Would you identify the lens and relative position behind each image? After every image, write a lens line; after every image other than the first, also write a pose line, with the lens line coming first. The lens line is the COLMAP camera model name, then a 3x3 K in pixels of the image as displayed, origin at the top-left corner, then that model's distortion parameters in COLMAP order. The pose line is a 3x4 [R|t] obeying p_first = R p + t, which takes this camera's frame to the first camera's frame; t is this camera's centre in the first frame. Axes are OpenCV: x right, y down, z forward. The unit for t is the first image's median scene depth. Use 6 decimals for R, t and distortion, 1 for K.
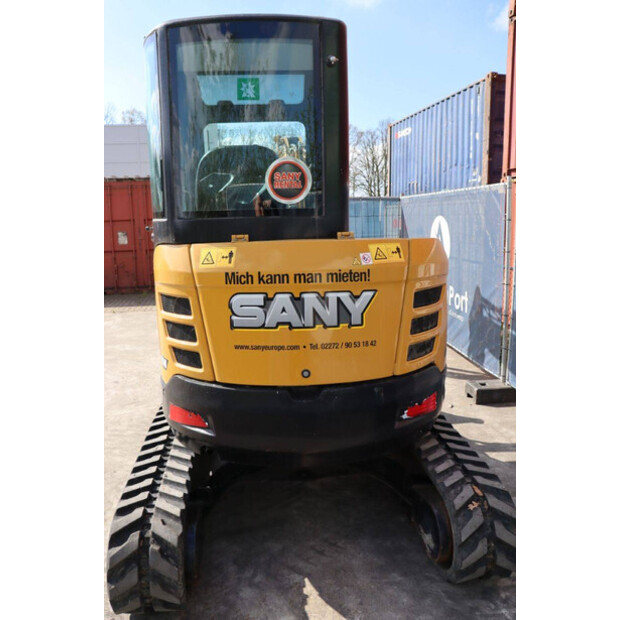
lens RADIAL K [[502.0, 0, 308.0], [0, 502.0, 309.3], [0, 0, 1]] dist [-0.136466, 0.086429]
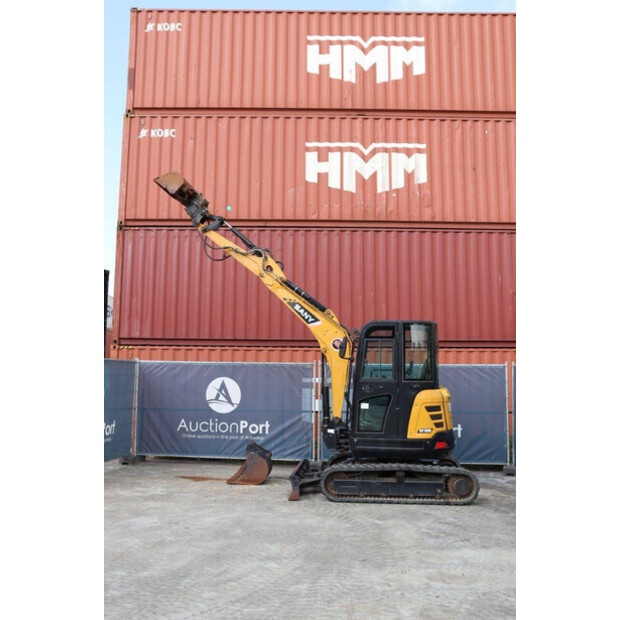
lens RADIAL K [[604.4, 0, 308.2], [0, 604.4, 307.2], [0, 0, 1]] dist [-0.048683, 0.000000]
pose [[0.200256, 0.122863, 0.972009, -4.575645], [0.163099, 0.974082, -0.156727, -0.184305], [-0.966073, 0.189919, 0.175027, 1.083655]]
